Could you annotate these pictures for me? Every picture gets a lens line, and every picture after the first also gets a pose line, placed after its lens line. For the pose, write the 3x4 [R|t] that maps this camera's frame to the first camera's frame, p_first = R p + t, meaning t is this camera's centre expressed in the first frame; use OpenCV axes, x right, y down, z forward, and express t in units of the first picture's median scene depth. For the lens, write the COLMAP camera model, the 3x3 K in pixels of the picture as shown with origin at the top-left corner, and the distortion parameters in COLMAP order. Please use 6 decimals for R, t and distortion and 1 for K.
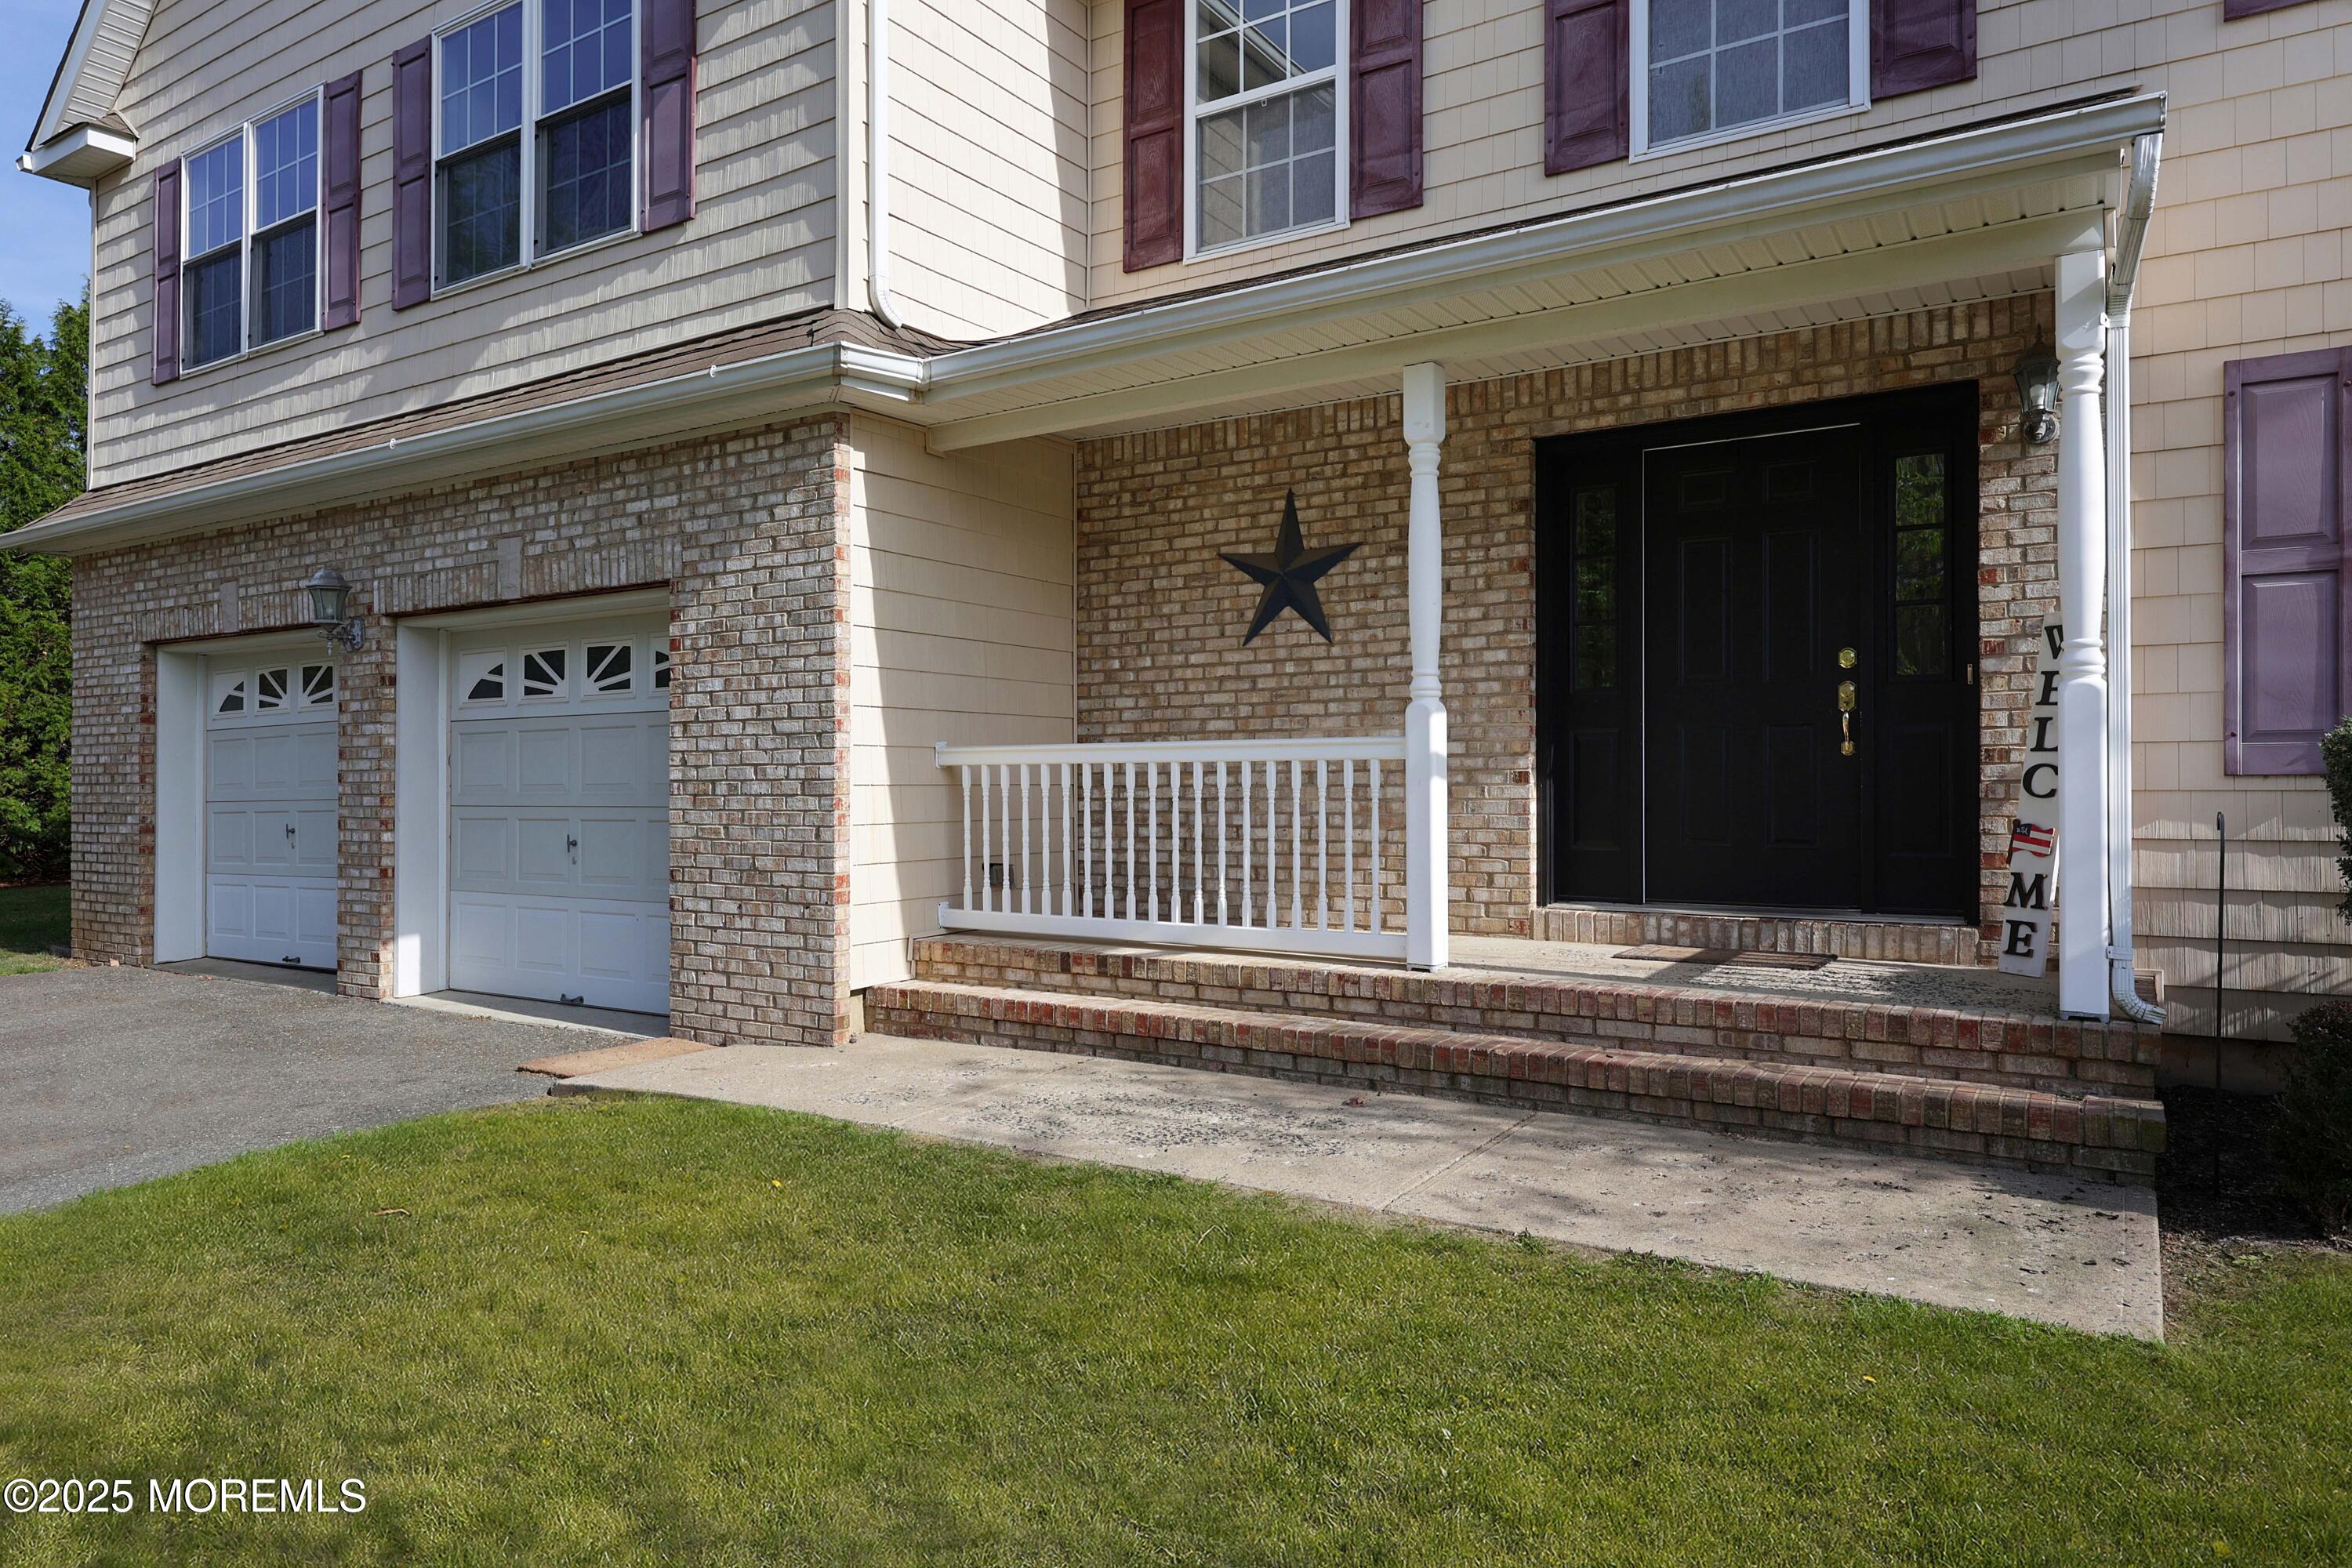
lens RADIAL K [[1459.3, 0, 1177.0], [0, 1459.3, 757.7], [0, 0, 1]] dist [-0.000431, -0.000801]
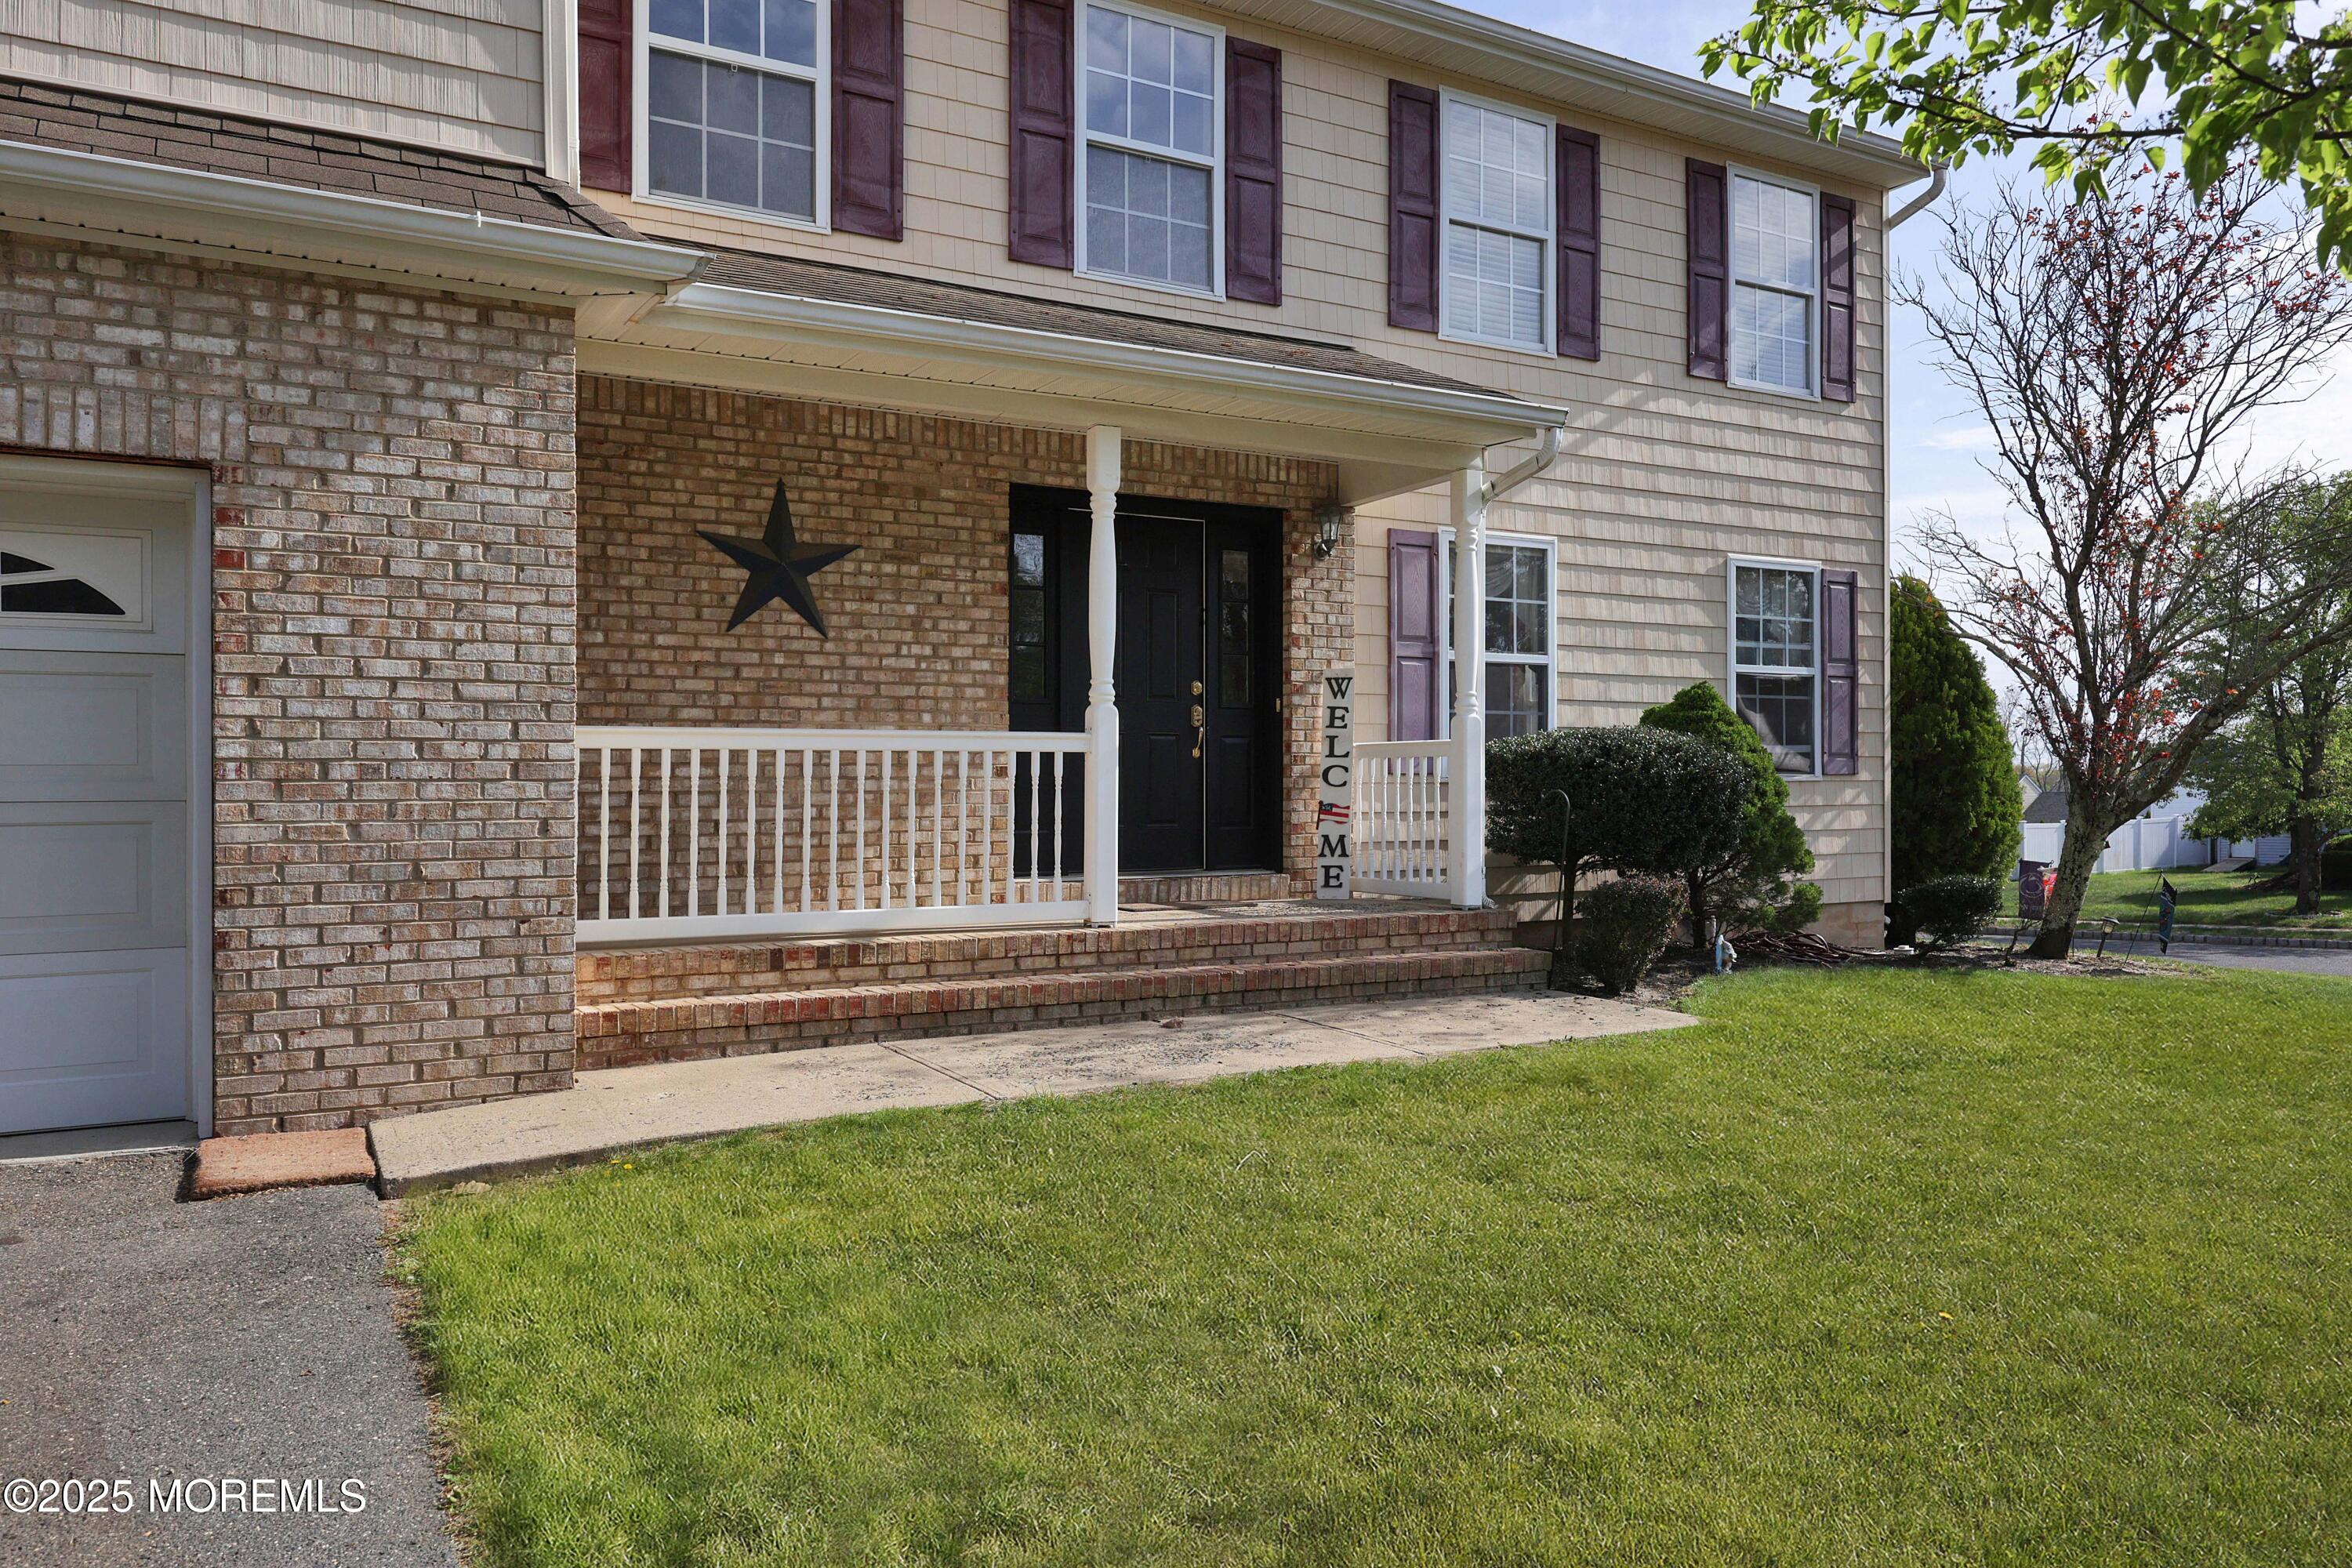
lens RADIAL K [[1646.2, 0, 1176.0], [0, 1646.2, 784.0], [0, 0, 1]] dist [0.002541, -0.000644]
pose [[0.466601, 0.008450, 0.884427, -0.812980], [-0.010324, 0.999938, -0.004107, 0.025820], [-0.884408, -0.007215, 0.466660, 0.249230]]
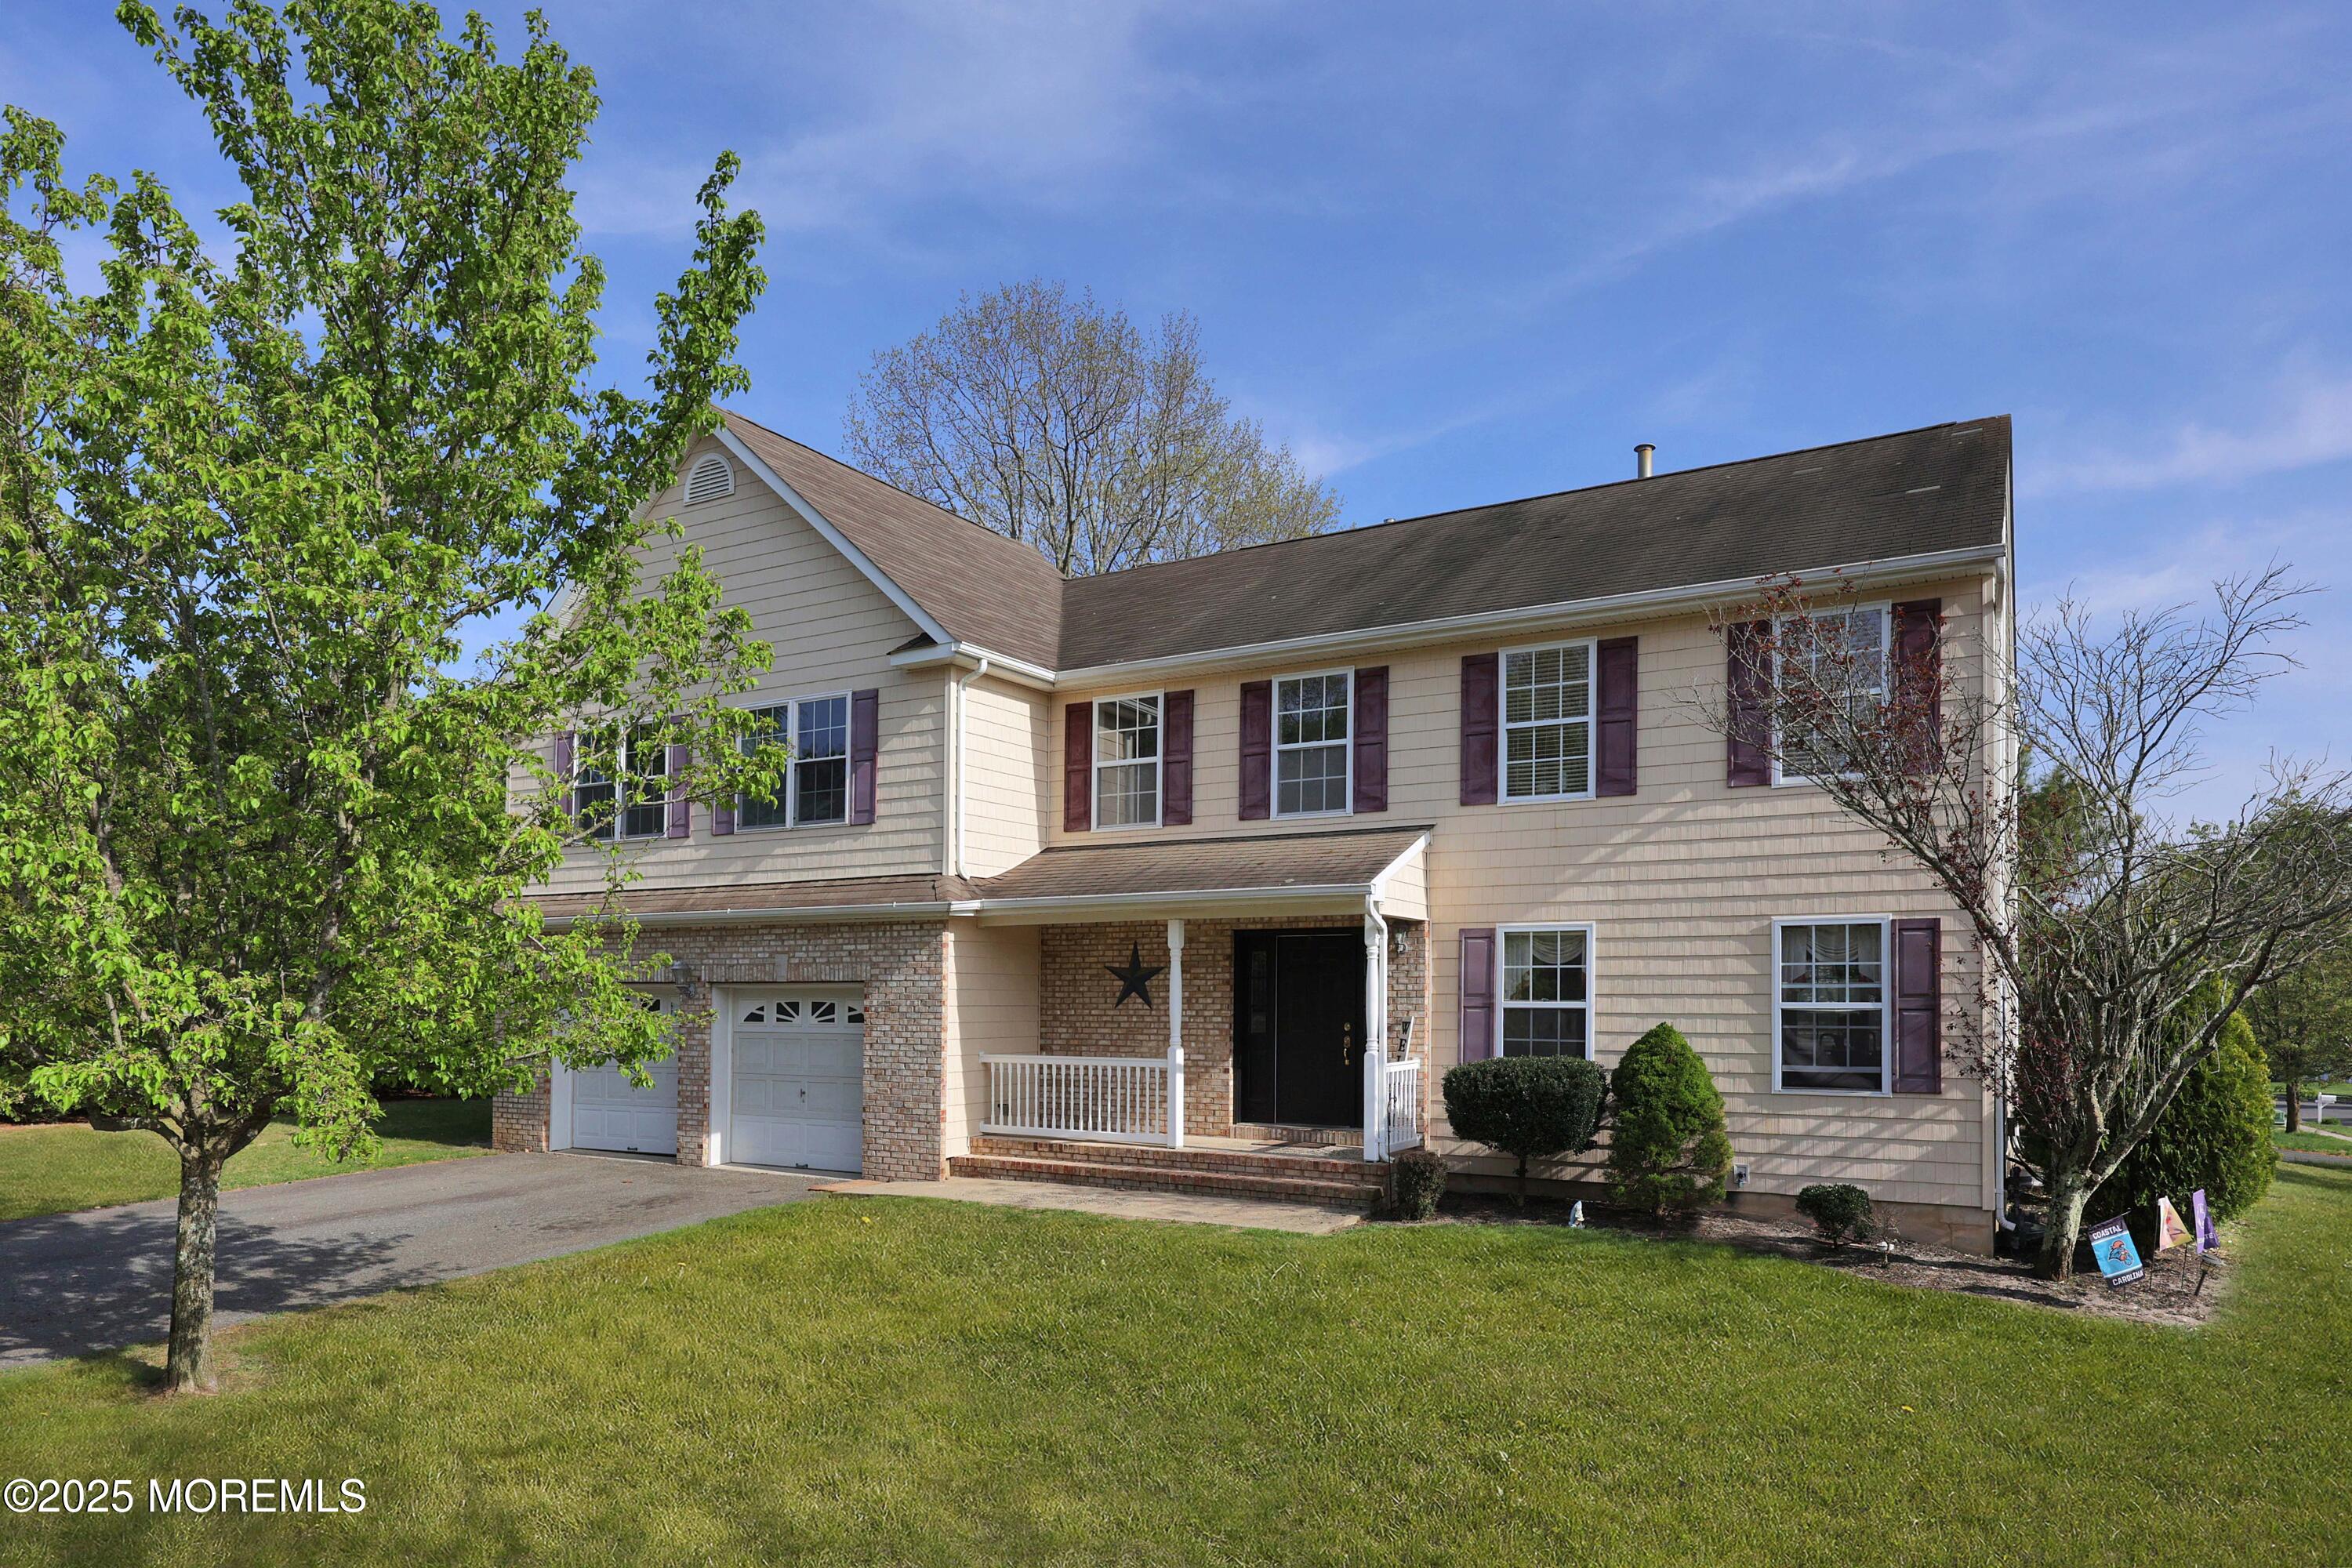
lens RADIAL K [[1381.2, 0, 1186.1], [0, 1381.2, 945.5], [0, 0, 1]] dist [0.005141, 0.000210]
pose [[0.998786, 0.010537, 0.048110, 0.054770], [-0.009302, 0.999623, -0.025829, -0.125970], [-0.048364, 0.025350, 0.998508, -1.208245]]
